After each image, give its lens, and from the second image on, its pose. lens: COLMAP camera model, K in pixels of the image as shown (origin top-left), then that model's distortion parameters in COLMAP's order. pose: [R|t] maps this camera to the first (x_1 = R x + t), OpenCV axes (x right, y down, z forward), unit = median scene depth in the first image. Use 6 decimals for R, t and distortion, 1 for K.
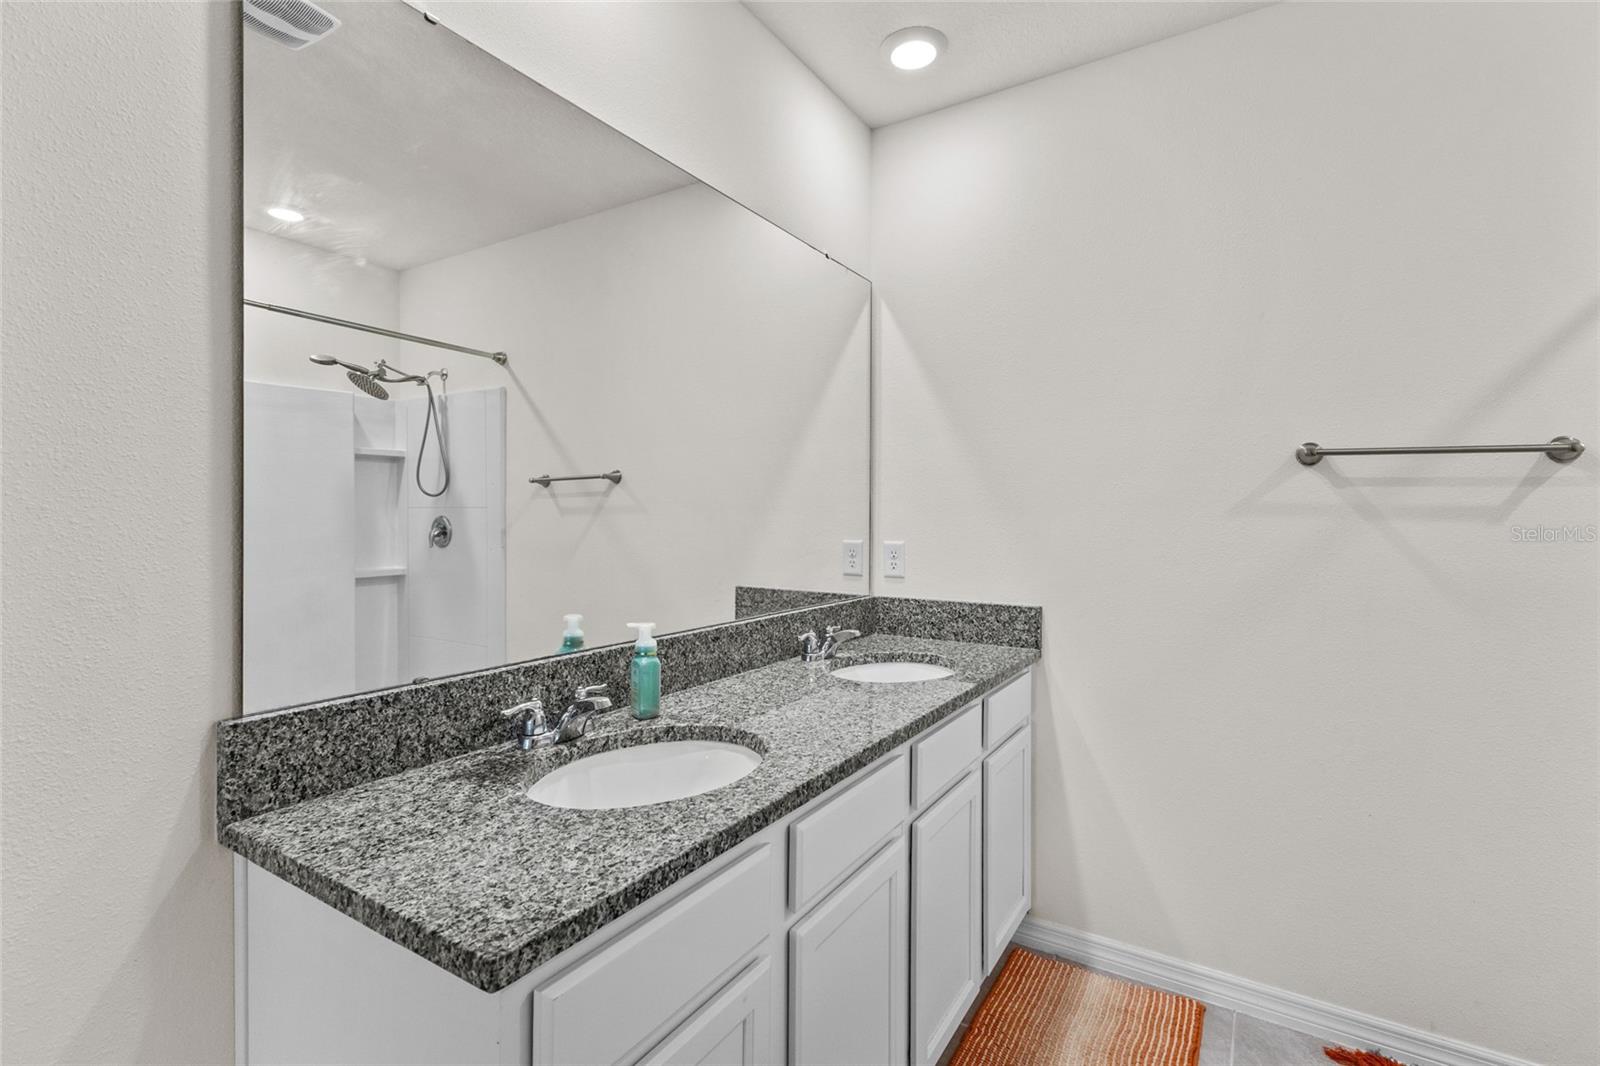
lens RADIAL K [[745.3, 0, 789.3], [0, 745.3, 520.0], [0, 0, 1]] dist [0.004696, 0.000625]
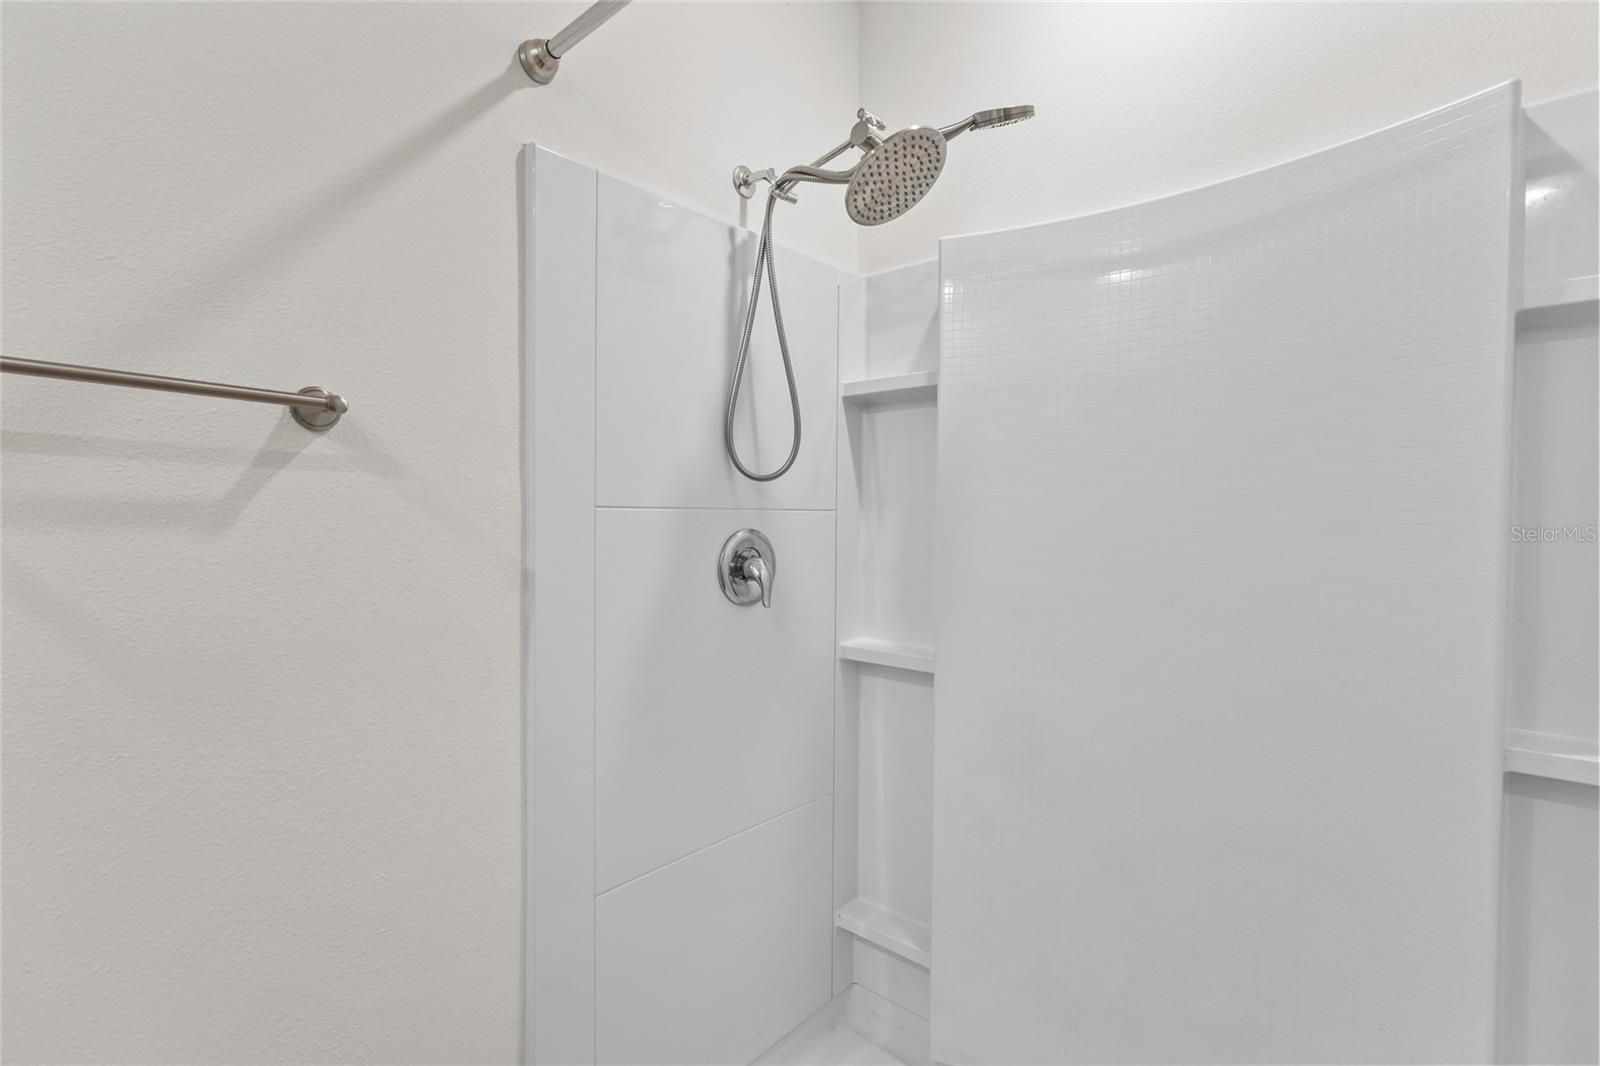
lens RADIAL K [[745.3, 0, 809.4], [0, 745.3, 532.1], [0, 0, 1]] dist [0.004696, 0.000625]
pose [[0.134010, -0.028533, 0.990569, 0.383476], [0.000809, 0.999588, 0.028683, -0.009250], [-0.990980, -0.003043, 0.133978, 0.412468]]
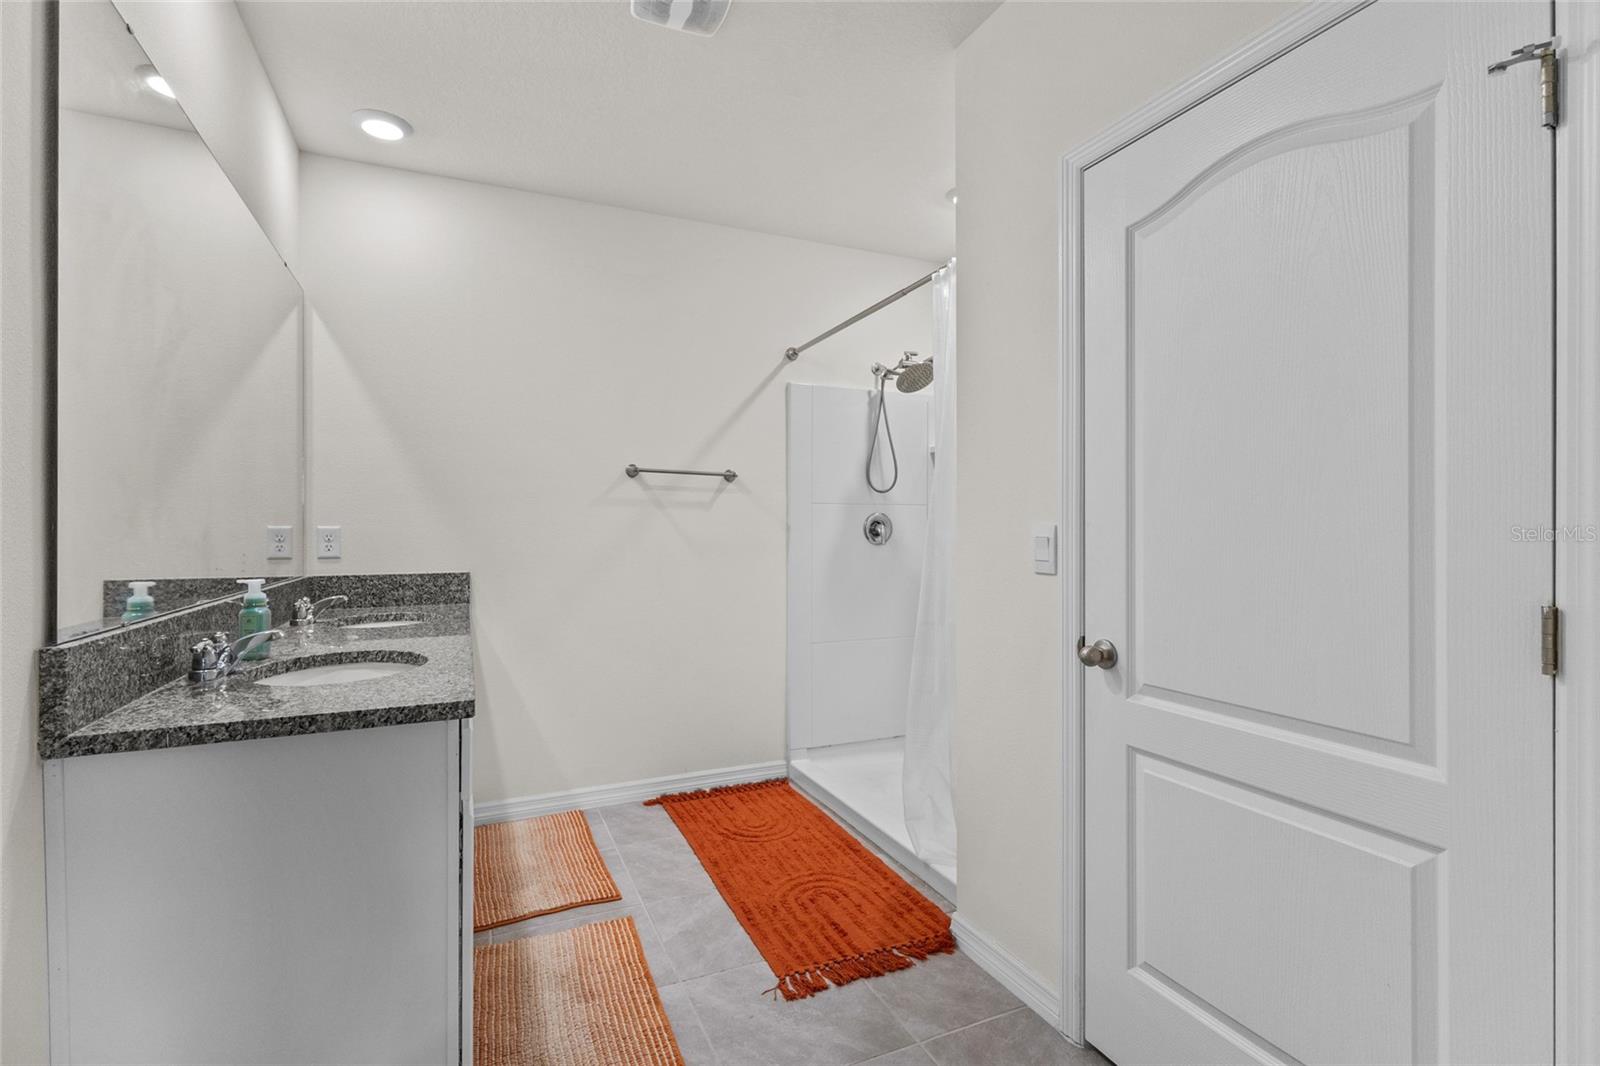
lens RADIAL K [[745.3, 0, 795.5], [0, 745.3, 531.2], [0, 0, 1]] dist [0.004696, 0.000625]
pose [[0.549366, -0.006157, 0.835559, -0.497119], [0.008133, 0.999965, 0.002022, 0.047536], [-0.835542, 0.005685, 0.549397, -0.249409]]
